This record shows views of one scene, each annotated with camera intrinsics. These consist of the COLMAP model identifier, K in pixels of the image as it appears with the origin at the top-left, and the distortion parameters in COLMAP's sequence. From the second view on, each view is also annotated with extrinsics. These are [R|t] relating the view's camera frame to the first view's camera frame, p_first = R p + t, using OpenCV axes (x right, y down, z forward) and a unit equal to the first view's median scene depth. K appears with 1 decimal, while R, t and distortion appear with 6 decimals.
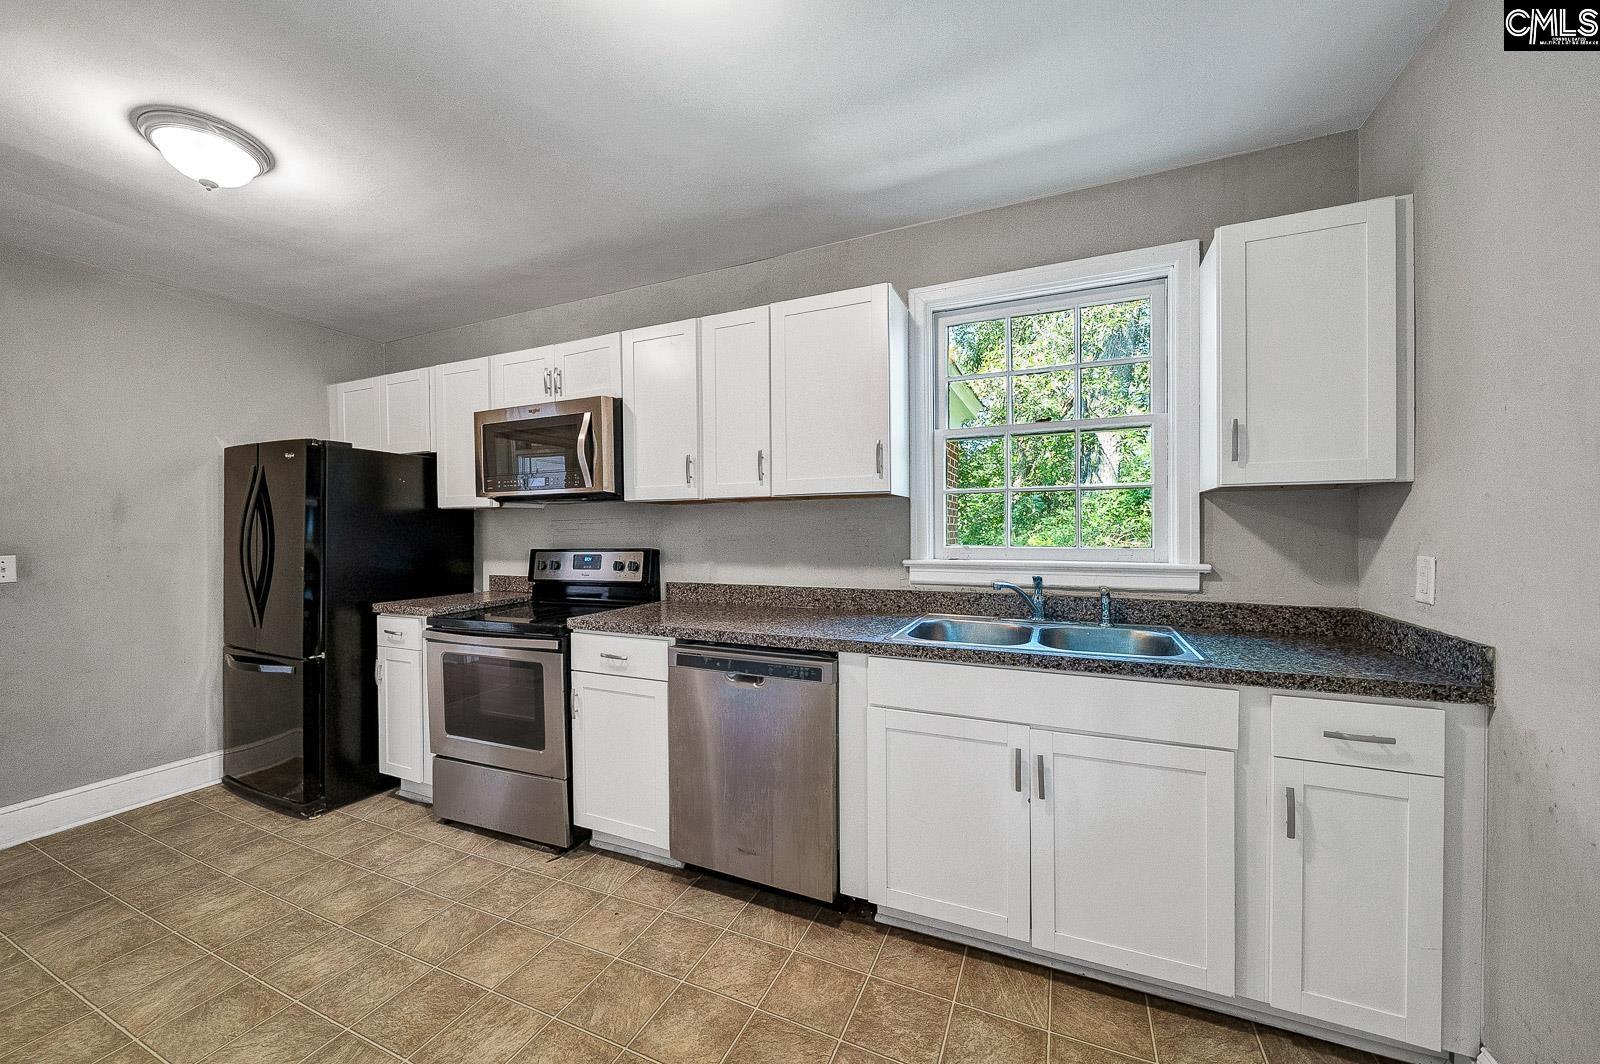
lens RADIAL K [[562.2, 0, 800.0], [0, 562.2, 532.0], [0, 0, 1]] dist [-0.007545, -0.000075]
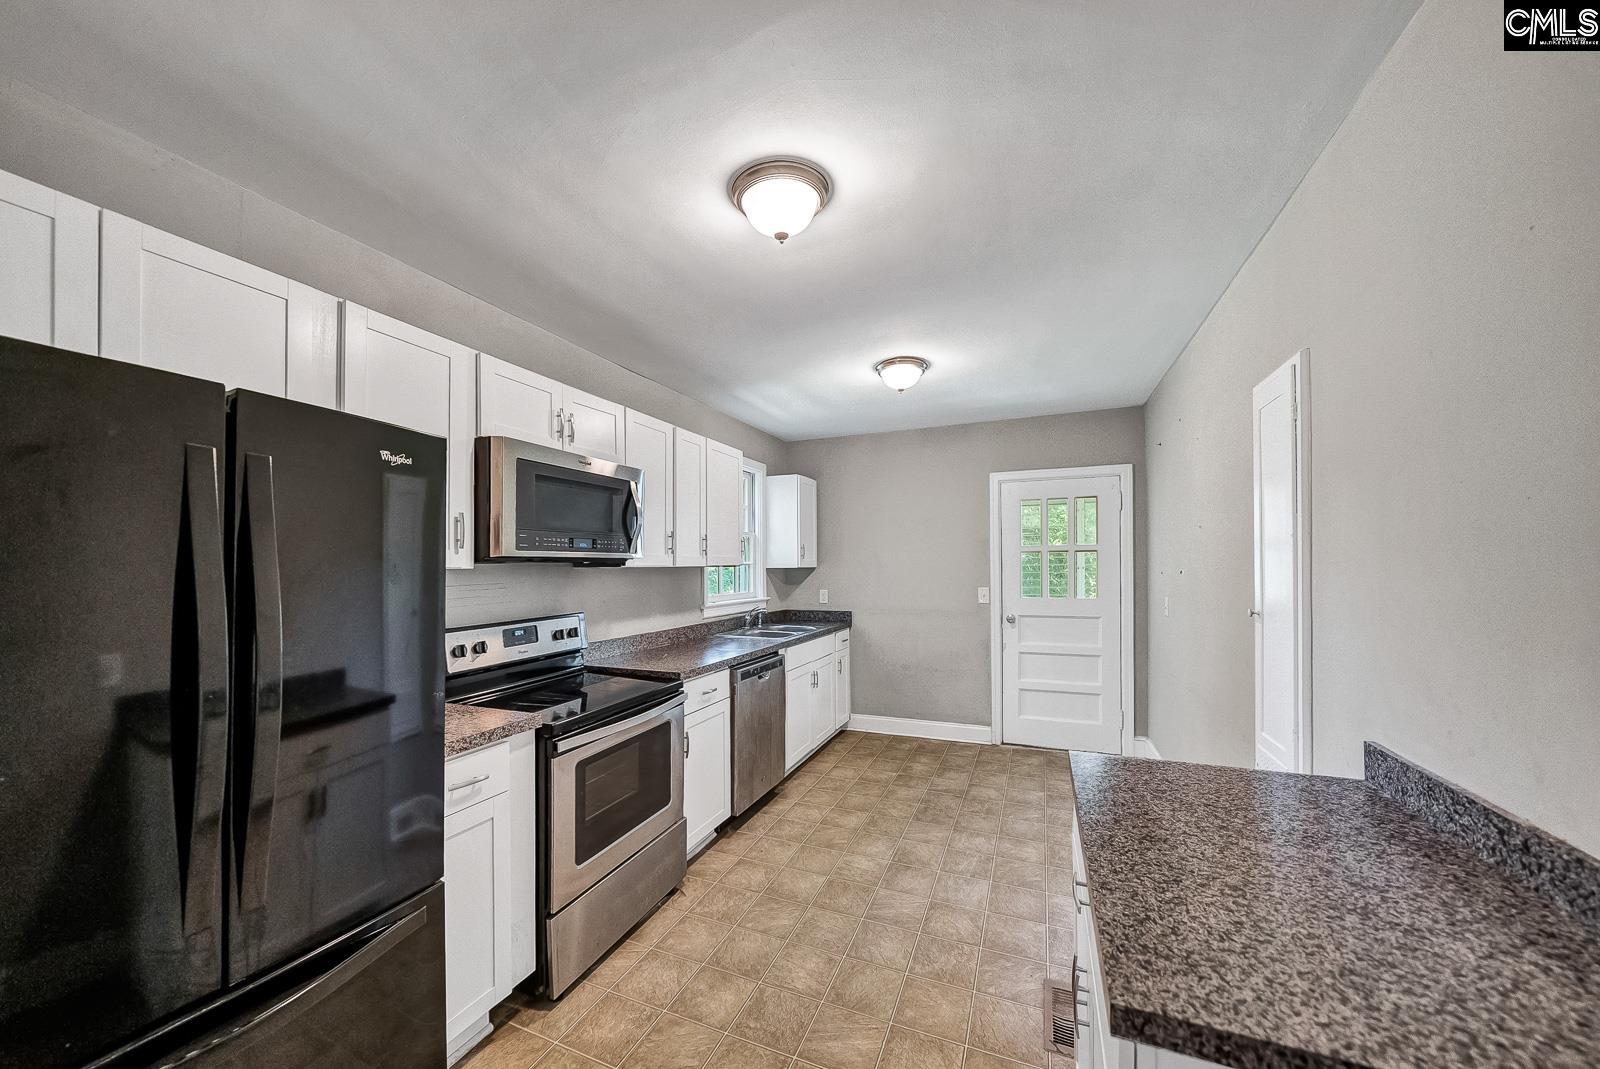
lens RADIAL K [[575.6, 0, 800.7], [0, 575.6, 566.4], [0, 0, 1]] dist [0.000096, -0.000087]
pose [[-0.007624, 0.008945, 0.999931, -1.775276], [0.013687, 0.999867, -0.008840, -0.052142], [-0.999877, 0.013619, -0.007746, 0.860249]]
